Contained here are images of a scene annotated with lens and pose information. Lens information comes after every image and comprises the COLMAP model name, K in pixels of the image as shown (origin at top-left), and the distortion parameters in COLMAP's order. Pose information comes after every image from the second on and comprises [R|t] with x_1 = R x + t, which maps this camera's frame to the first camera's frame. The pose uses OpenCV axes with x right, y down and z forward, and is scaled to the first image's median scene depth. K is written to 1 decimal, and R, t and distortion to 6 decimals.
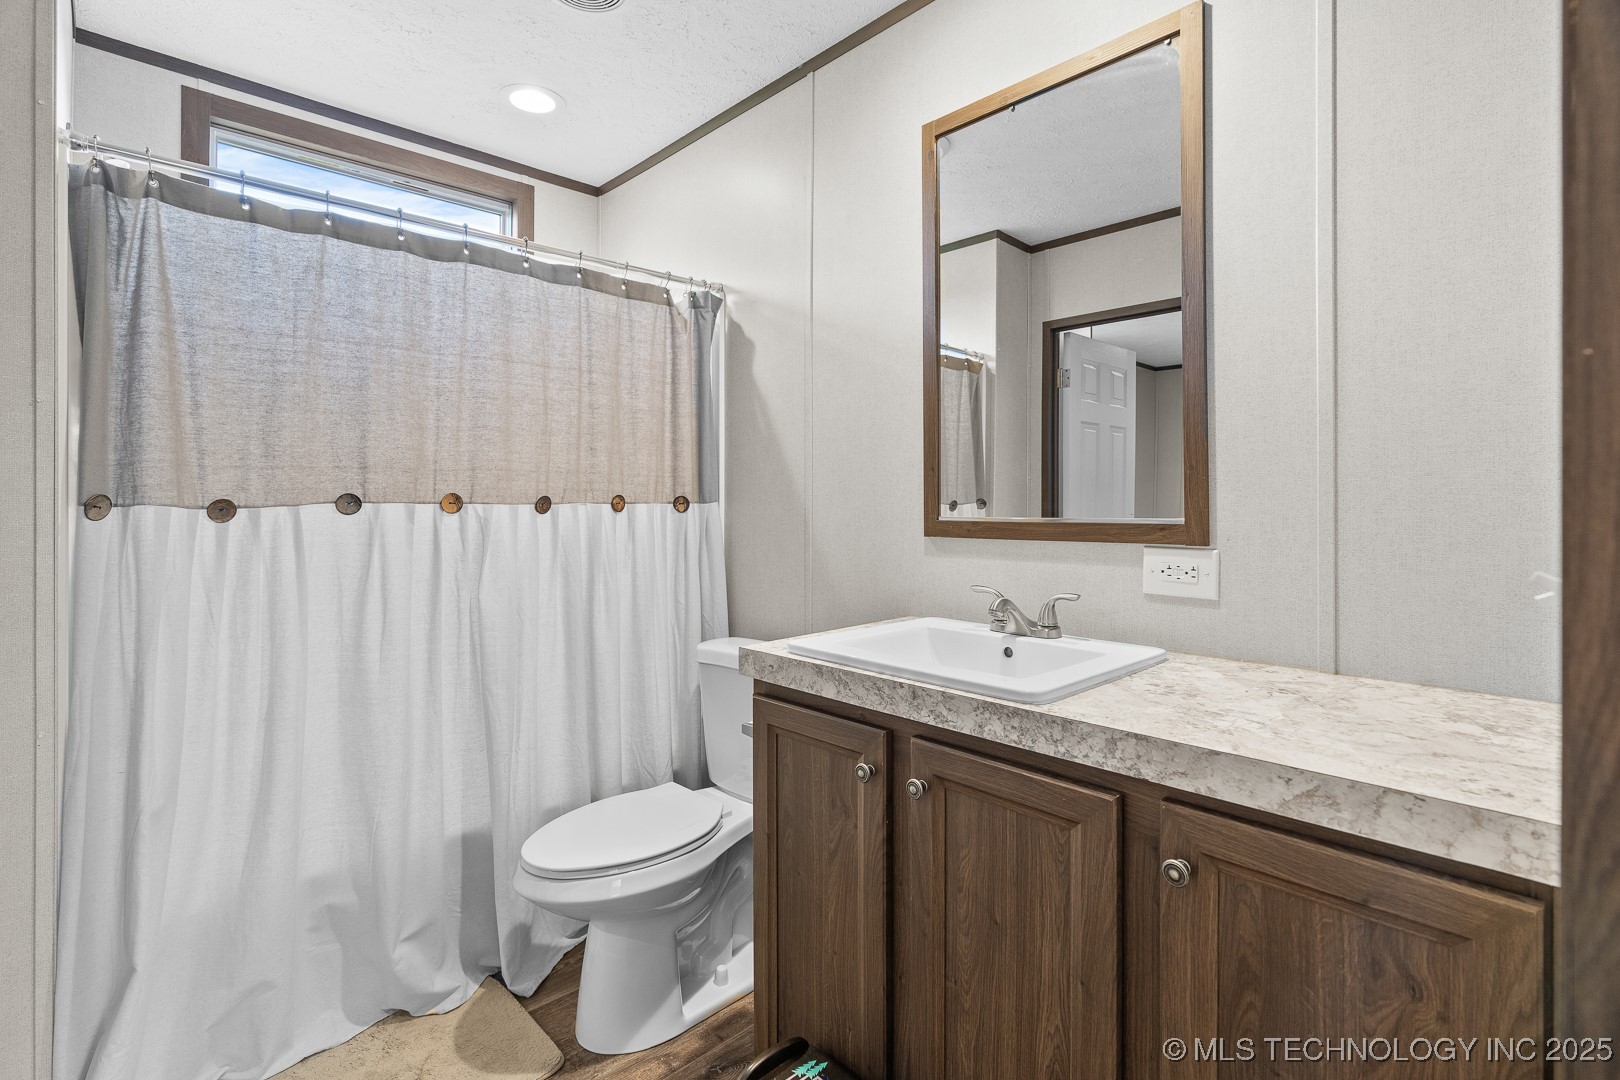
lens RADIAL K [[748.0, 0, 803.0], [0, 748.0, 526.0], [0, 0, 1]] dist [-0.011433, 0.004353]
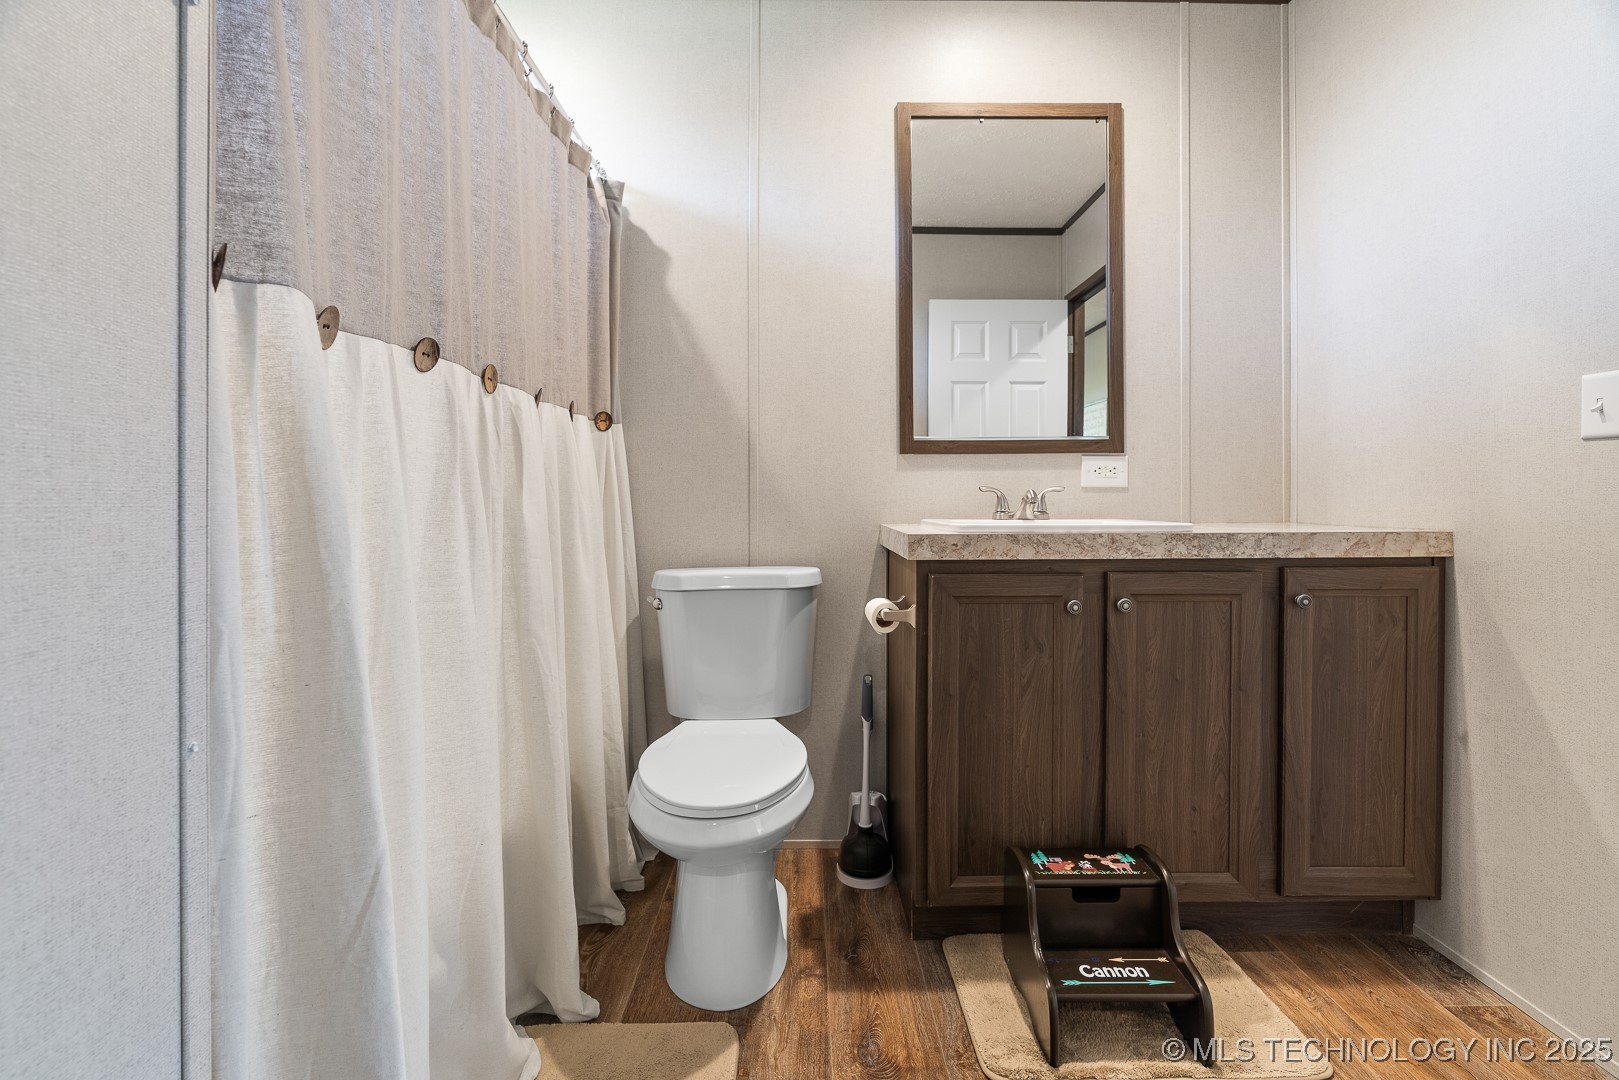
lens RADIAL K [[747.5, 0, 798.7], [0, 747.5, 531.4], [0, 0, 1]] dist [-0.011433, 0.004353]
pose [[0.688233, -0.028825, 0.724916, -1.188890], [0.023136, 0.999574, 0.017780, 0.163801], [-0.725120, 0.004535, 0.688607, 0.452173]]
